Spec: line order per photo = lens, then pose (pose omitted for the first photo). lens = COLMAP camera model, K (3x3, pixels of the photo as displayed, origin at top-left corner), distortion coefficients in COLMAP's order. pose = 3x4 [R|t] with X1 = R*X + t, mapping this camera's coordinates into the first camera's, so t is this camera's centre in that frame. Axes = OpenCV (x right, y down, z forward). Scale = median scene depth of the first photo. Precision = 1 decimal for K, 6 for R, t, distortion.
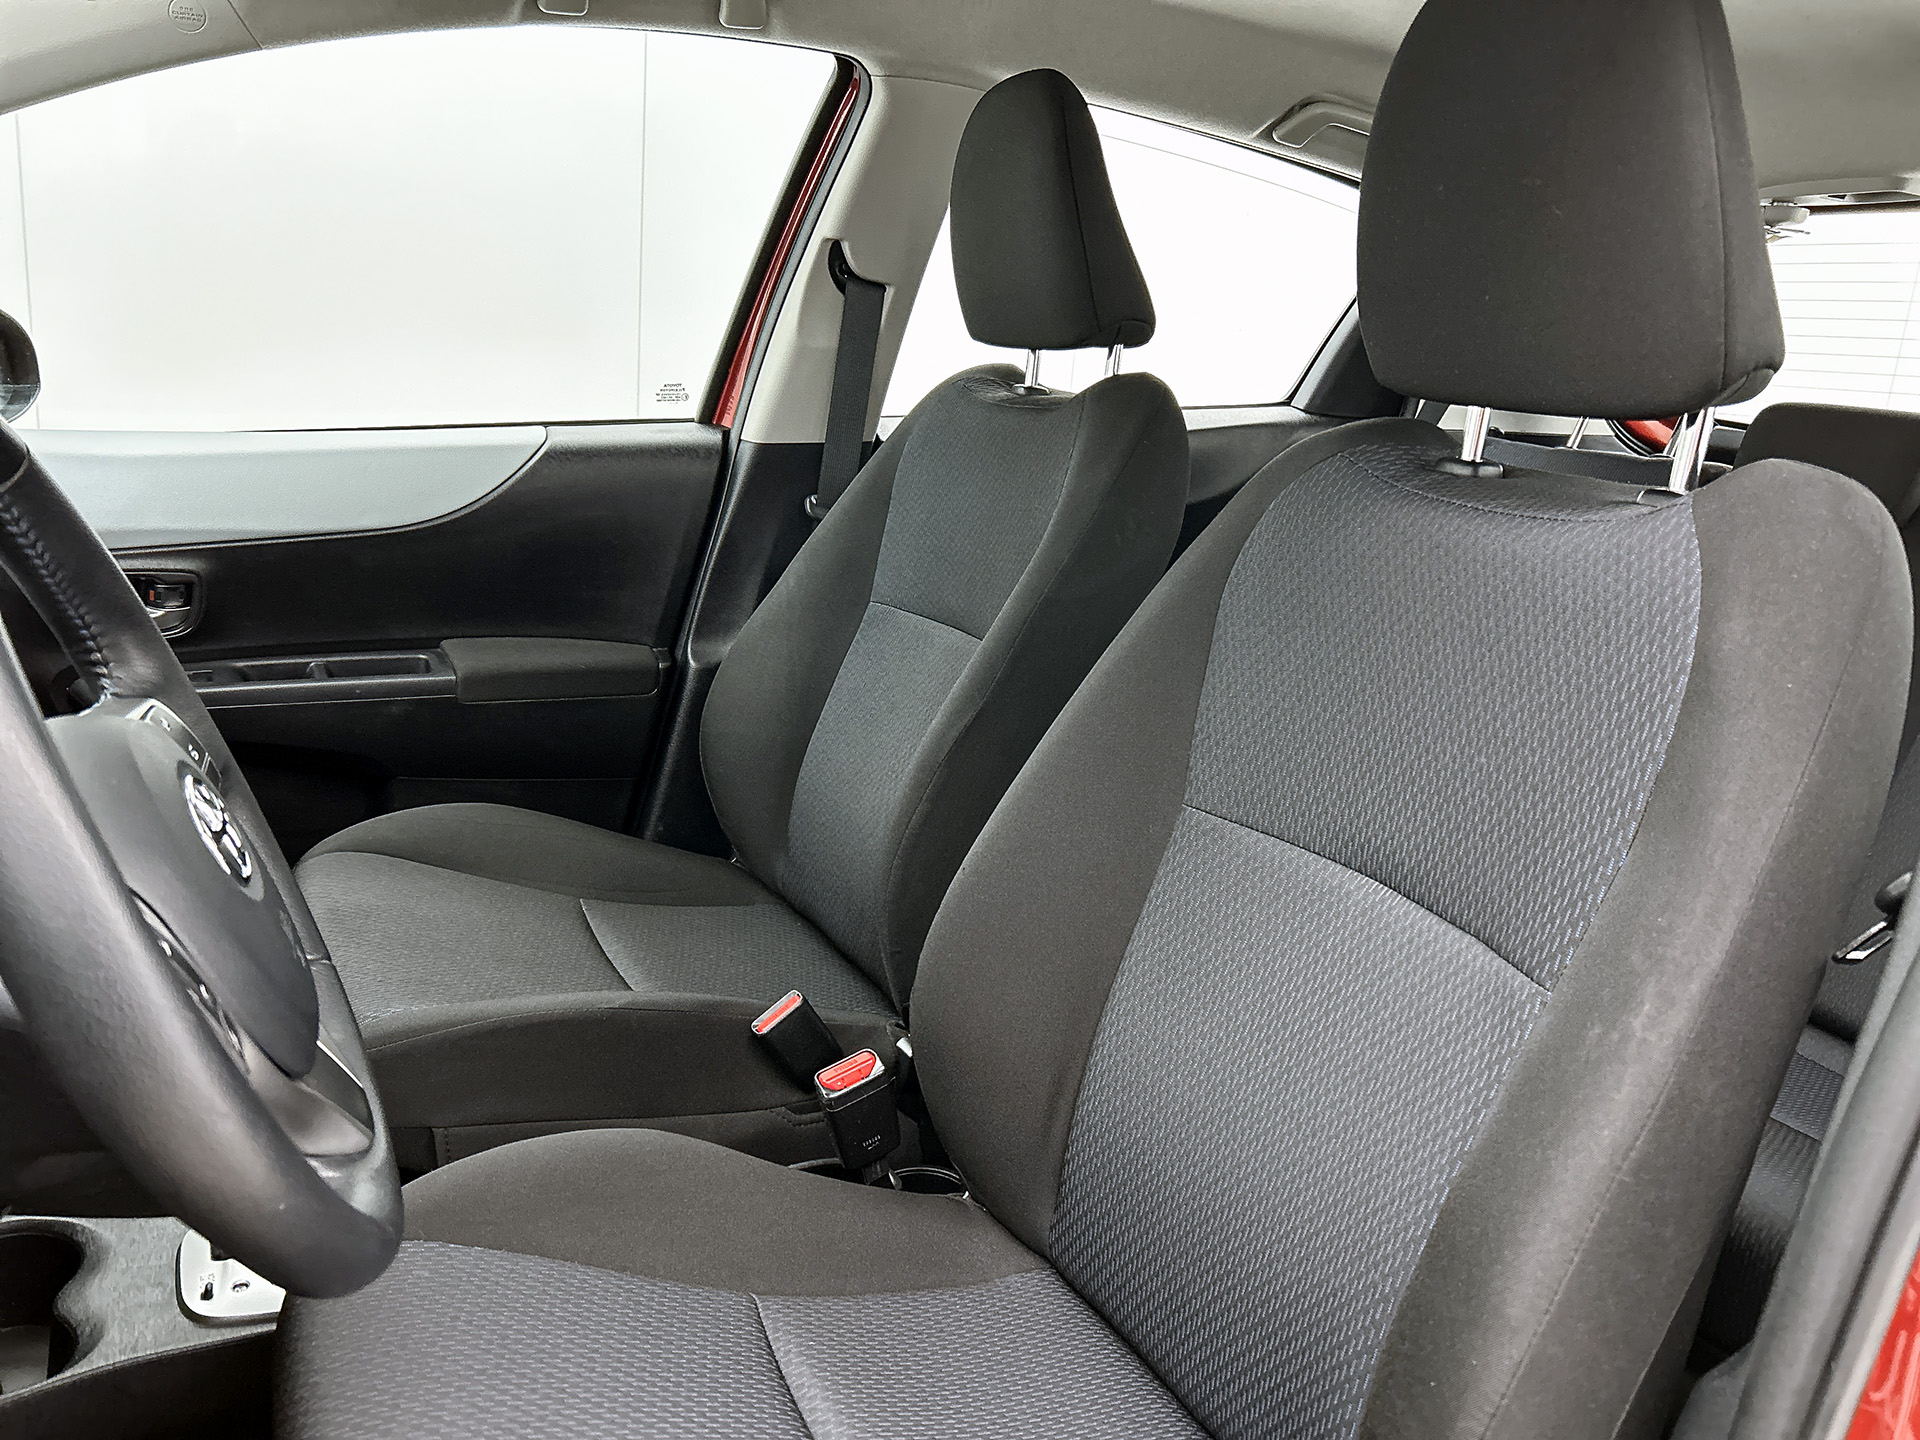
lens RADIAL K [[1423.4, 0, 974.2], [0, 1423.4, 714.1], [0, 0, 1]] dist [0.039086, -0.014405]
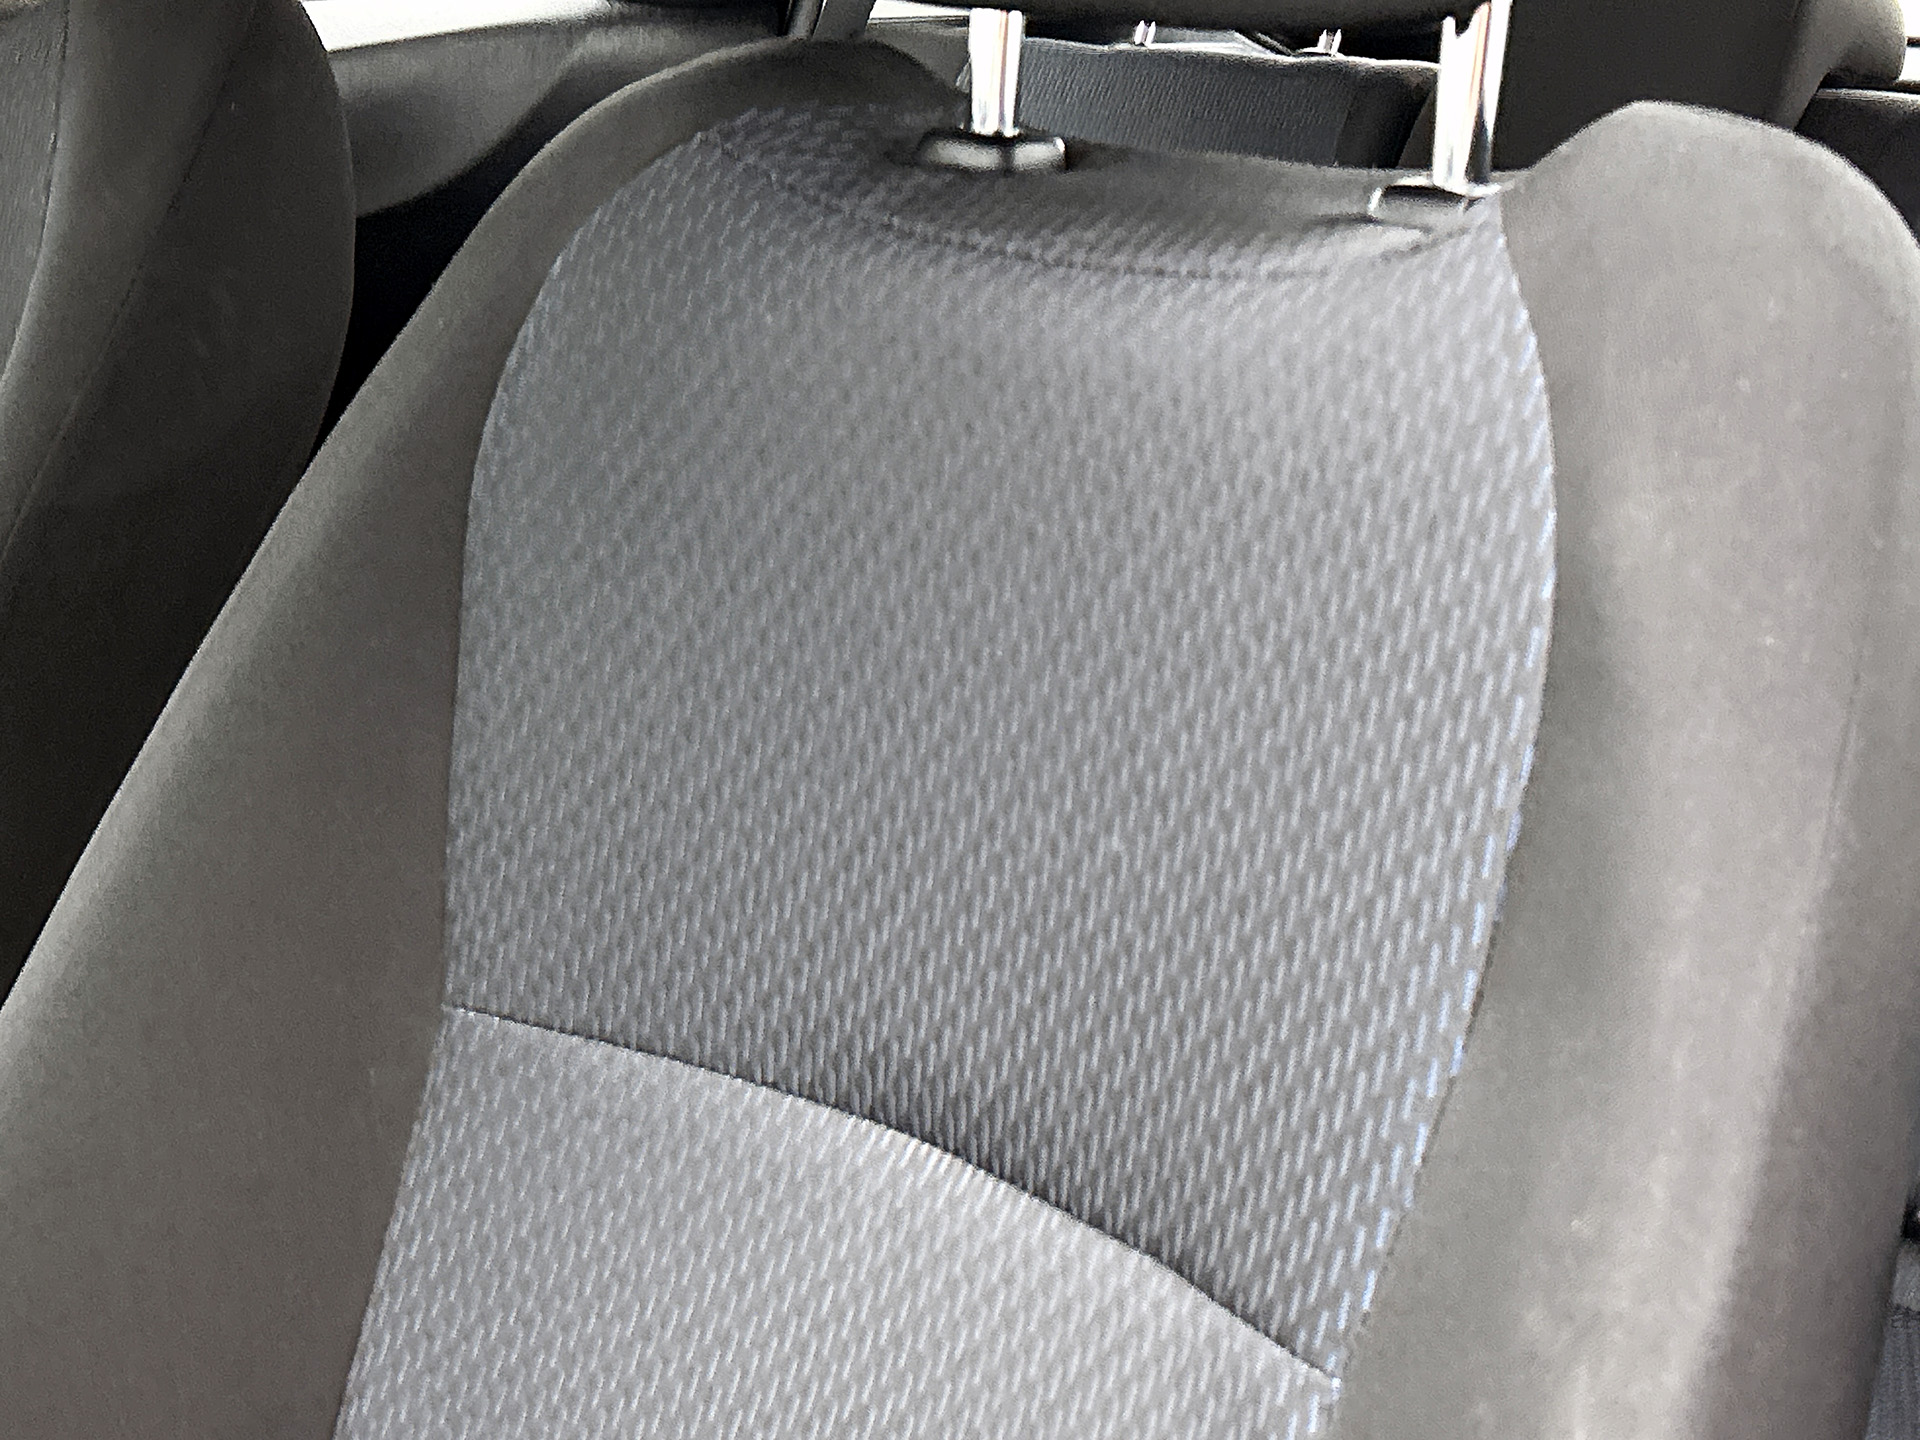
lens RADIAL K [[2960.2, 0, 949.1], [0, 2960.2, 726.6], [0, 0, 1]] dist [0.106230, 0.000000]
pose [[0.942442, -0.133951, 0.306366, 0.039910], [0.123403, 0.990906, 0.053638, -0.058275], [-0.310765, -0.012744, 0.950401, 0.171207]]
